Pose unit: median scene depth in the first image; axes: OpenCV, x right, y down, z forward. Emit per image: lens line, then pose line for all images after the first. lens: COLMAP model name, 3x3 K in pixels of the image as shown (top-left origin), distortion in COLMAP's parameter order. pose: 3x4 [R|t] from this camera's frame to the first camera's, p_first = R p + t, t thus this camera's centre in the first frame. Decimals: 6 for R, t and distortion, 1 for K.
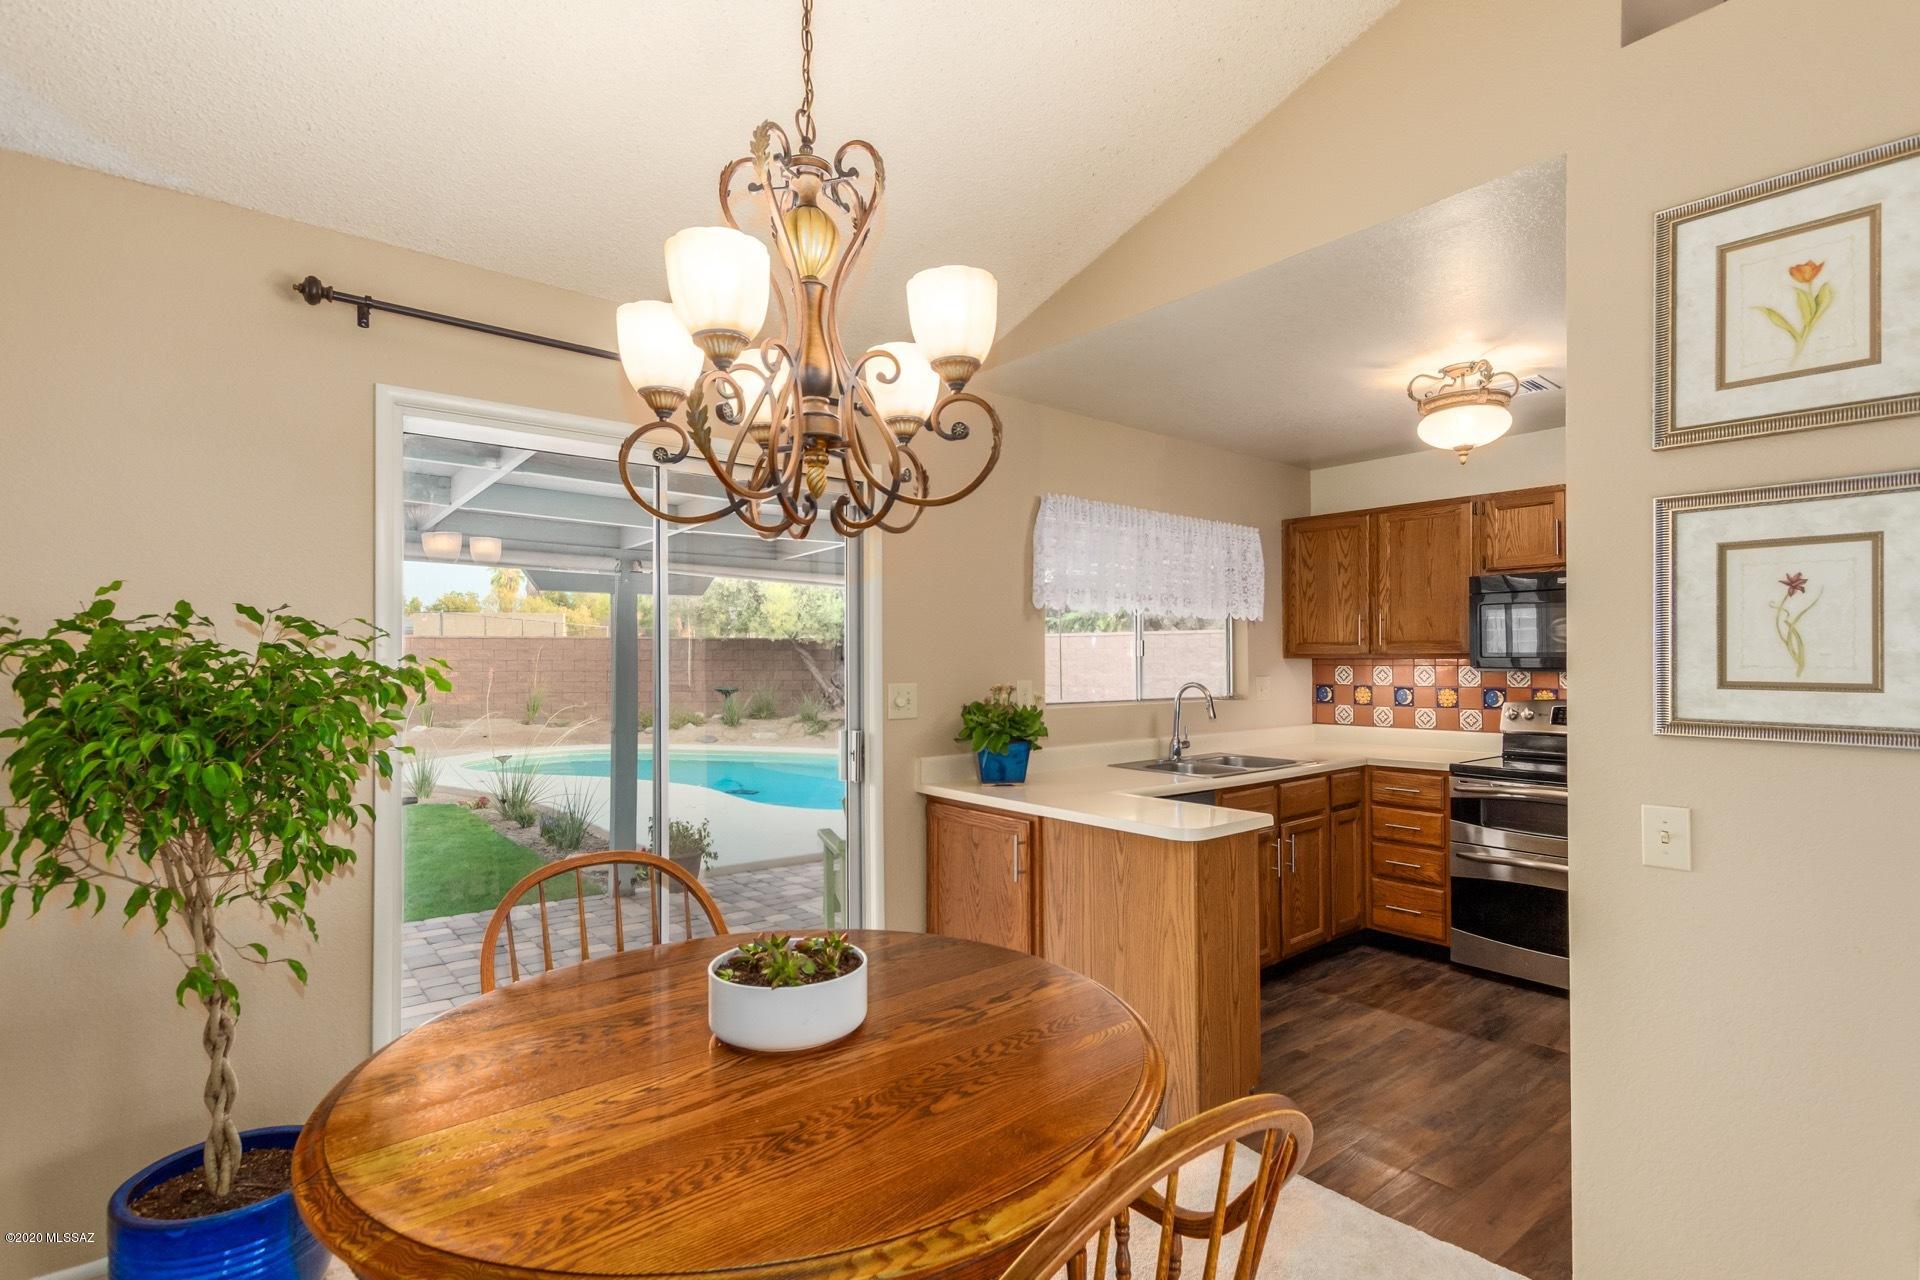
lens RADIAL K [[934.0, 0, 960.0], [0, 934.0, 640.0], [0, 0, 1]] dist [0.001212, -0.000009]
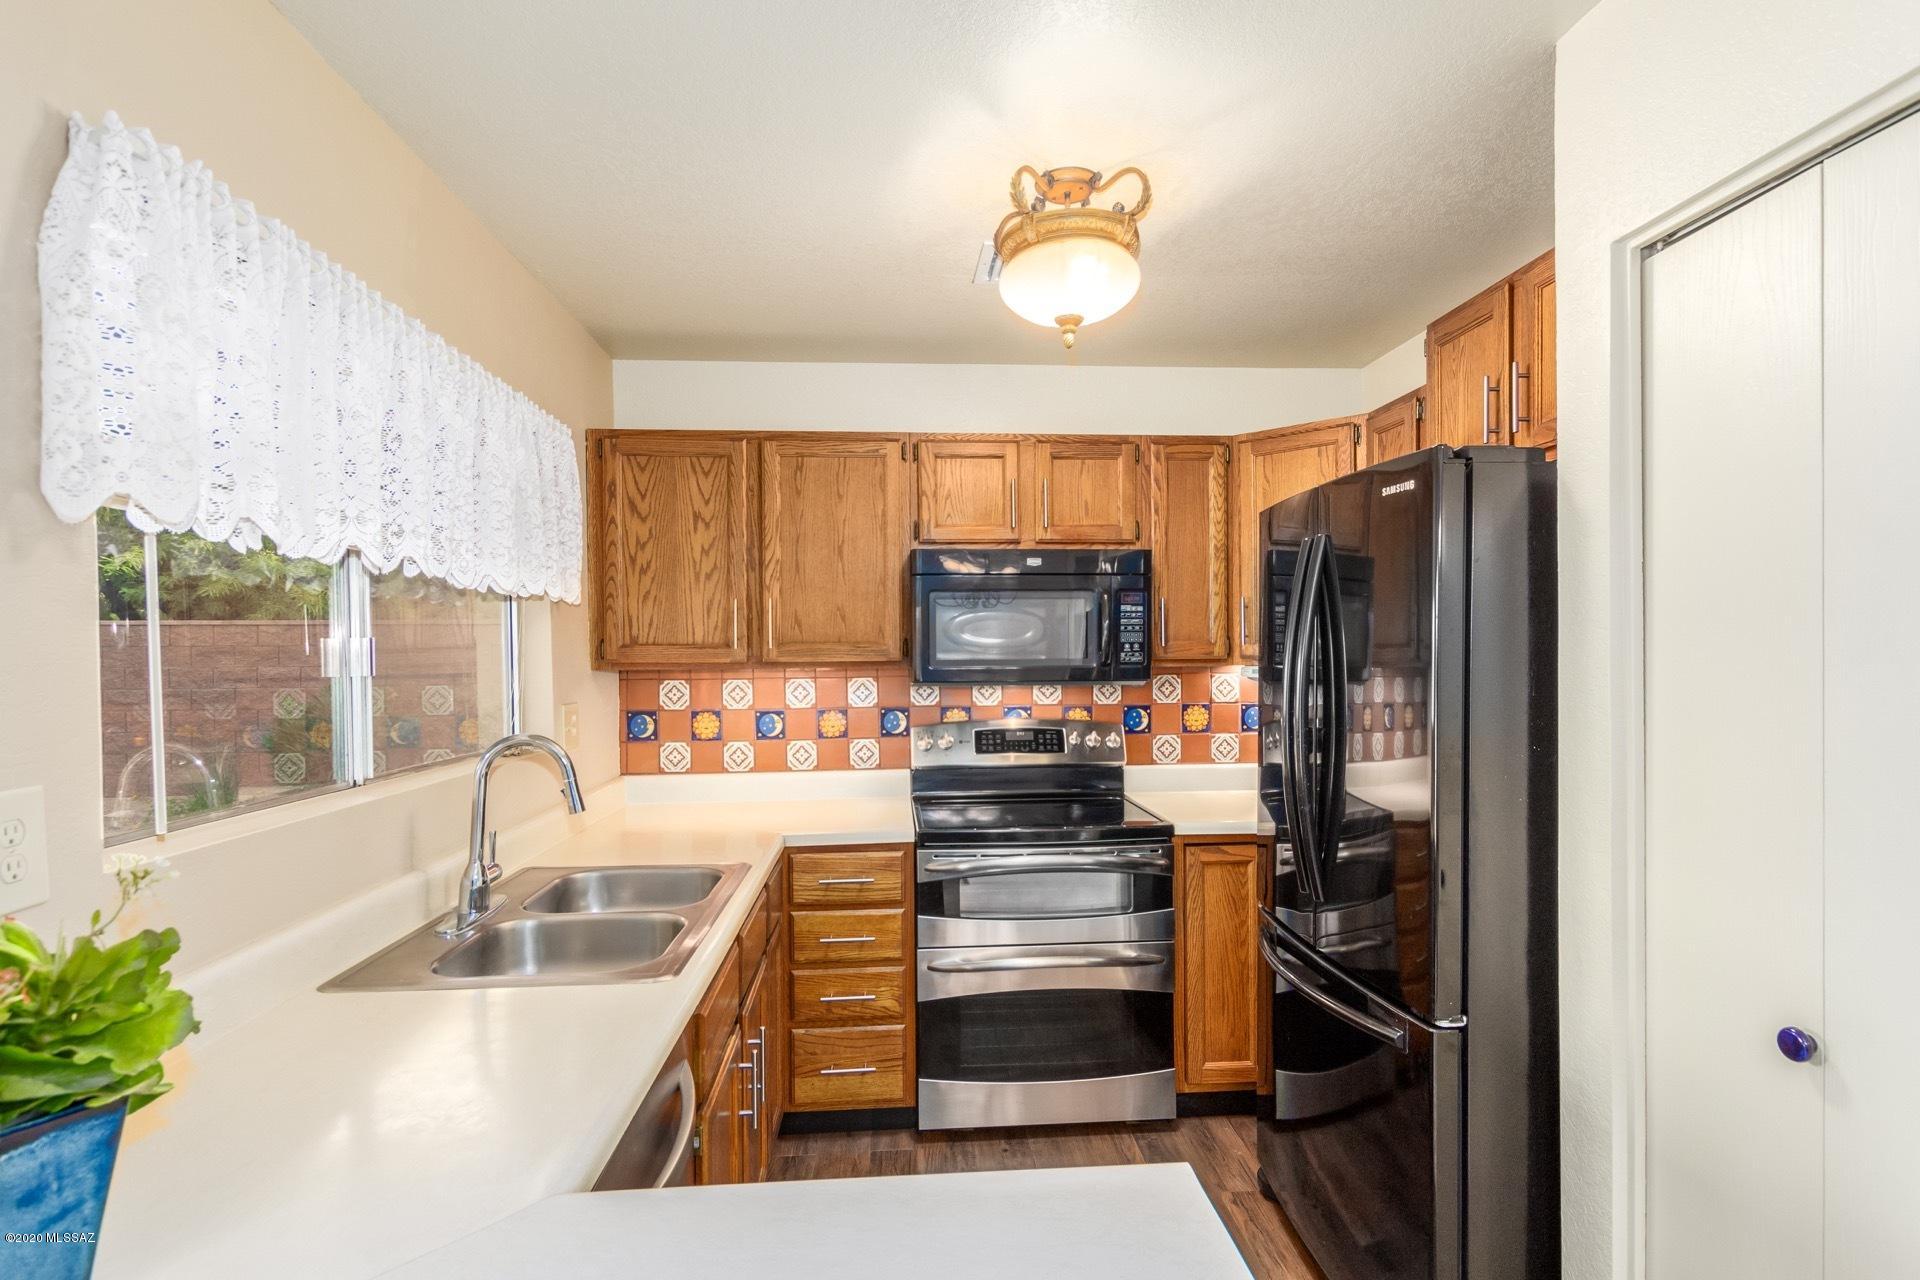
lens RADIAL K [[930.3, 0, 959.9], [0, 930.3, 665.0], [0, 0, 1]] dist [-0.000835, -0.000572]
pose [[0.575580, -0.013852, 0.817628, 0.009072], [-0.010556, 0.999647, 0.024367, -0.000085], [-0.817677, -0.022656, 0.575231, 0.528511]]
